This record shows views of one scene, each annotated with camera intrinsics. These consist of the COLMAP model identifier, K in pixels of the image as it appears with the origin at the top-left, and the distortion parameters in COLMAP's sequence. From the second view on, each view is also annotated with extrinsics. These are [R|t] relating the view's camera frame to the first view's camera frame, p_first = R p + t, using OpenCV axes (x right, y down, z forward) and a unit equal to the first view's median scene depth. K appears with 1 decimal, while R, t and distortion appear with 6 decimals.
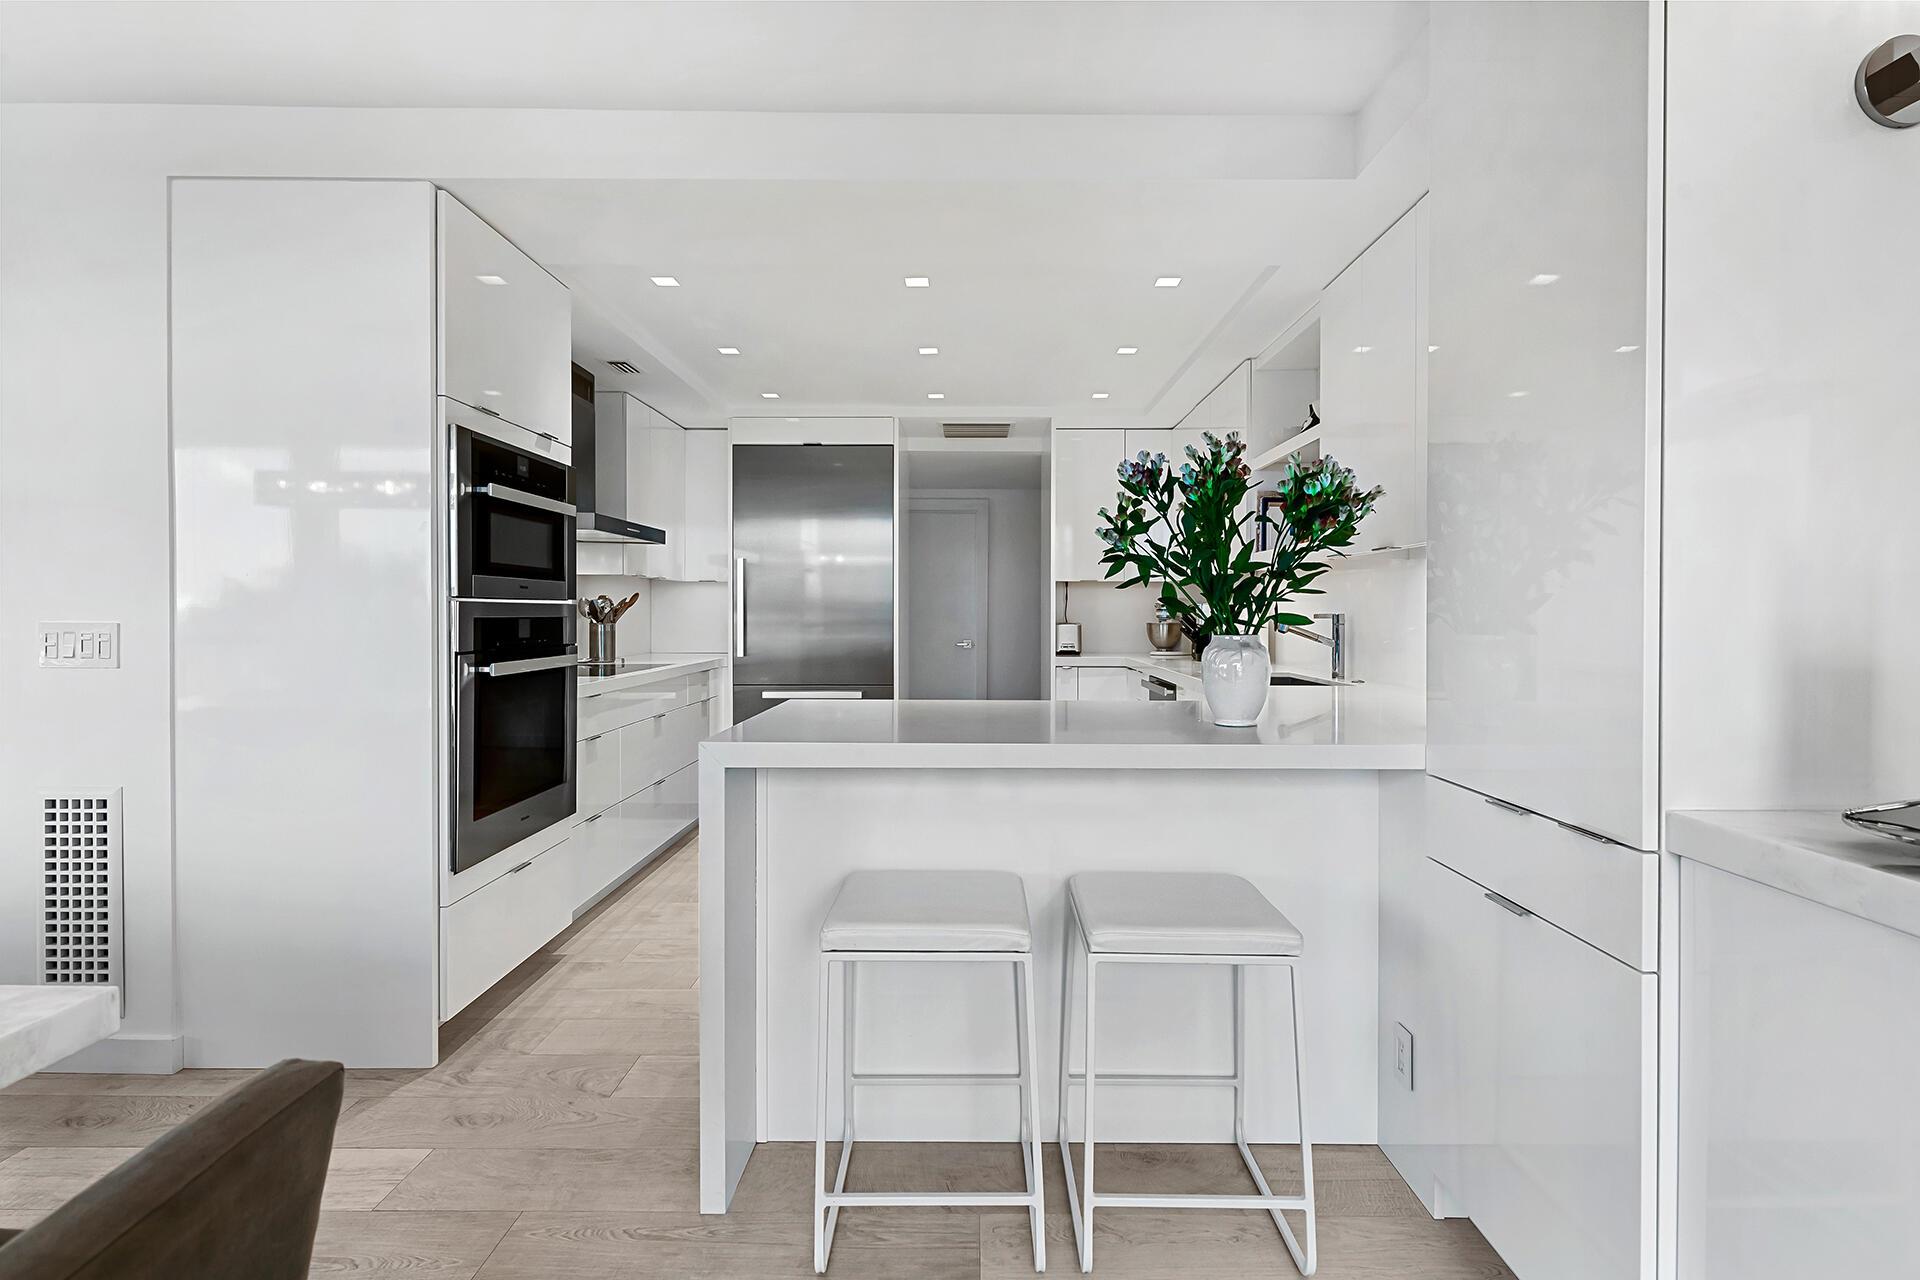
lens RADIAL K [[939.1, 0, 957.6], [0, 939.1, 622.5], [0, 0, 1]] dist [0.009761, -0.002191]
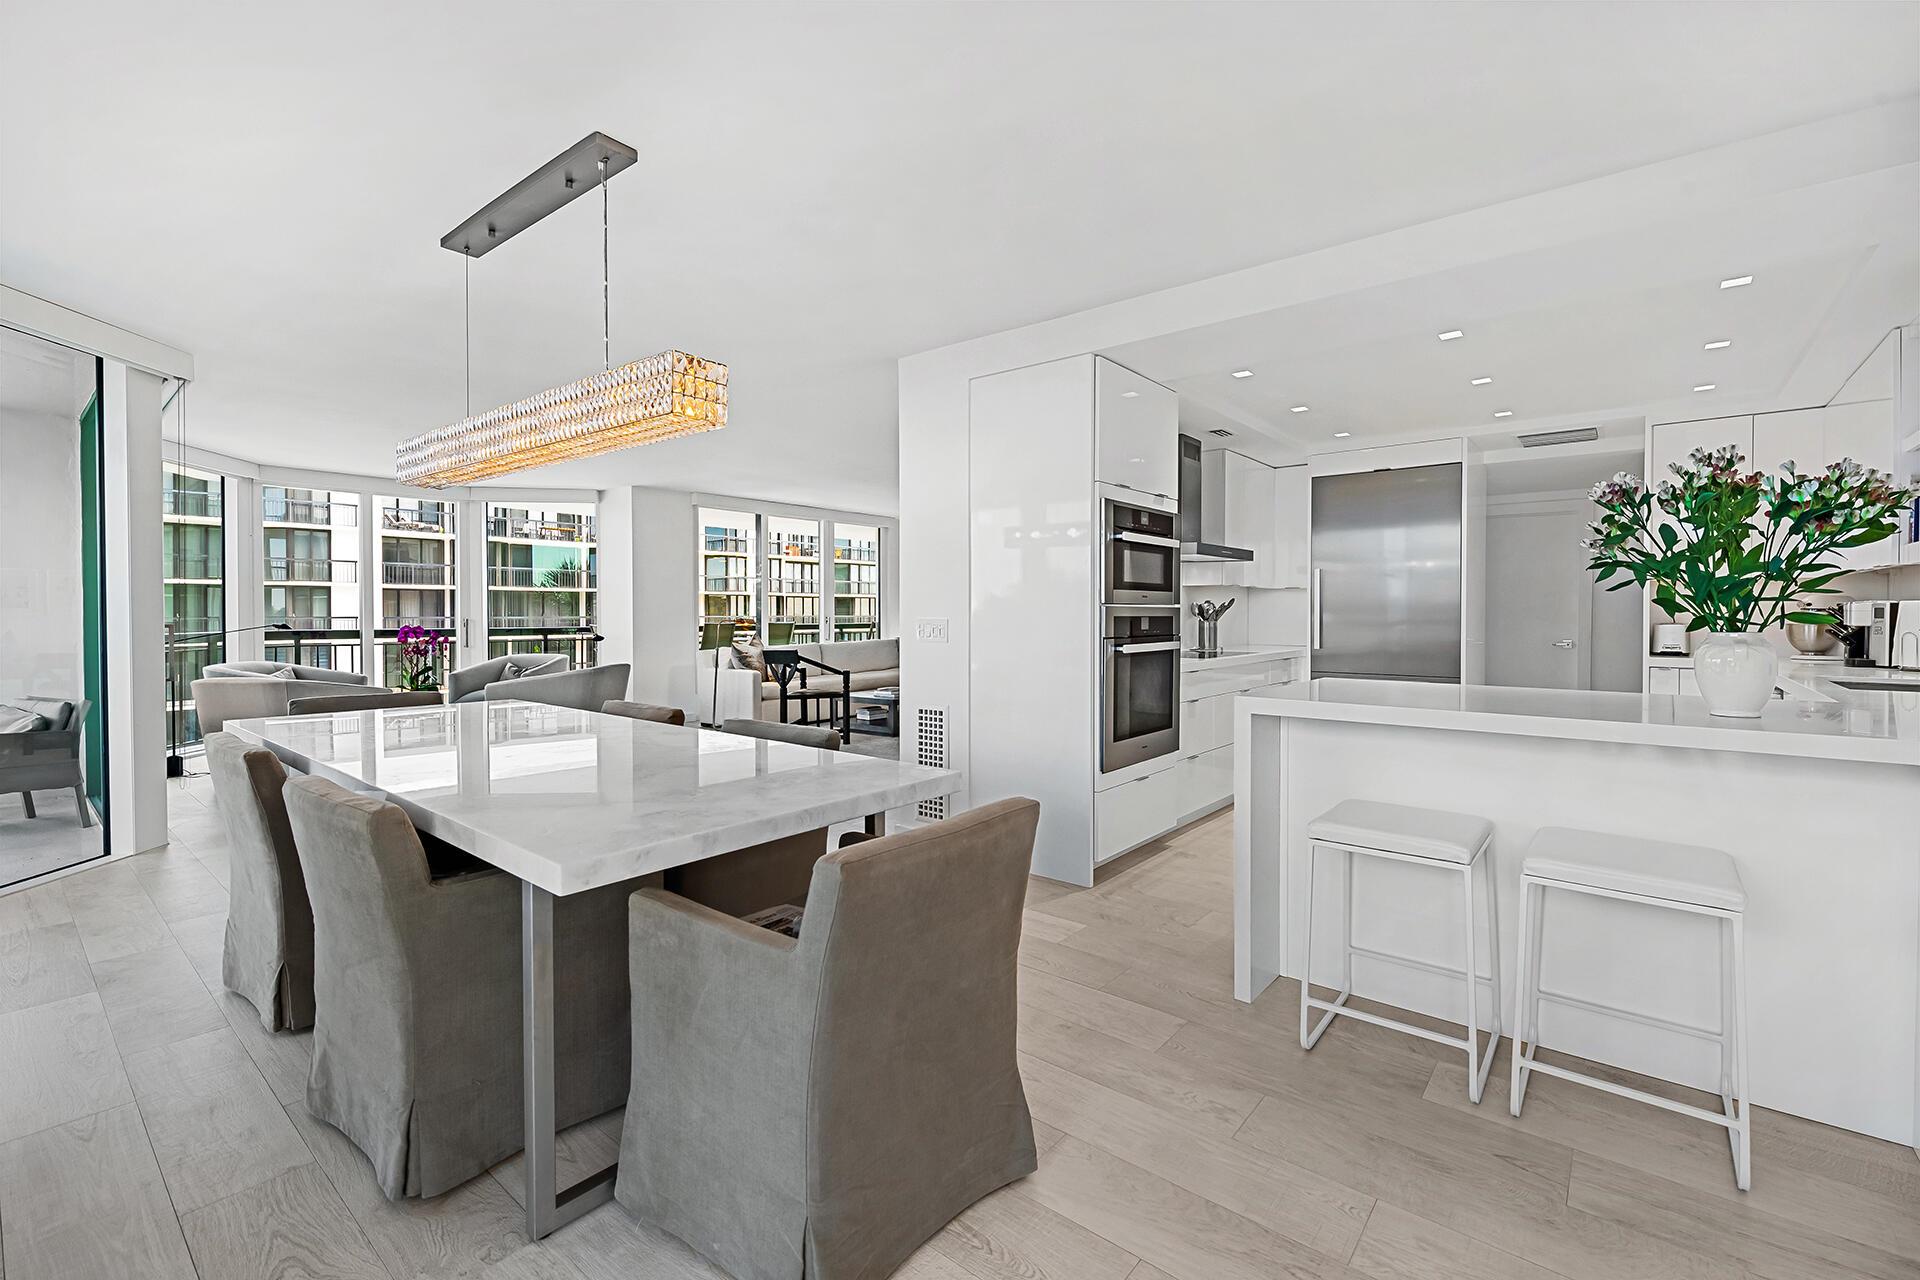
lens RADIAL K [[869.0, 0, 967.2], [0, 869.0, 621.2], [0, 0, 1]] dist [-0.022176, -0.000393]
pose [[0.779049, 0.003287, -0.626955, 0.182875], [-0.004418, 0.999990, -0.000248, 0.003859], [0.626948, 0.002963, 0.779056, -0.258725]]
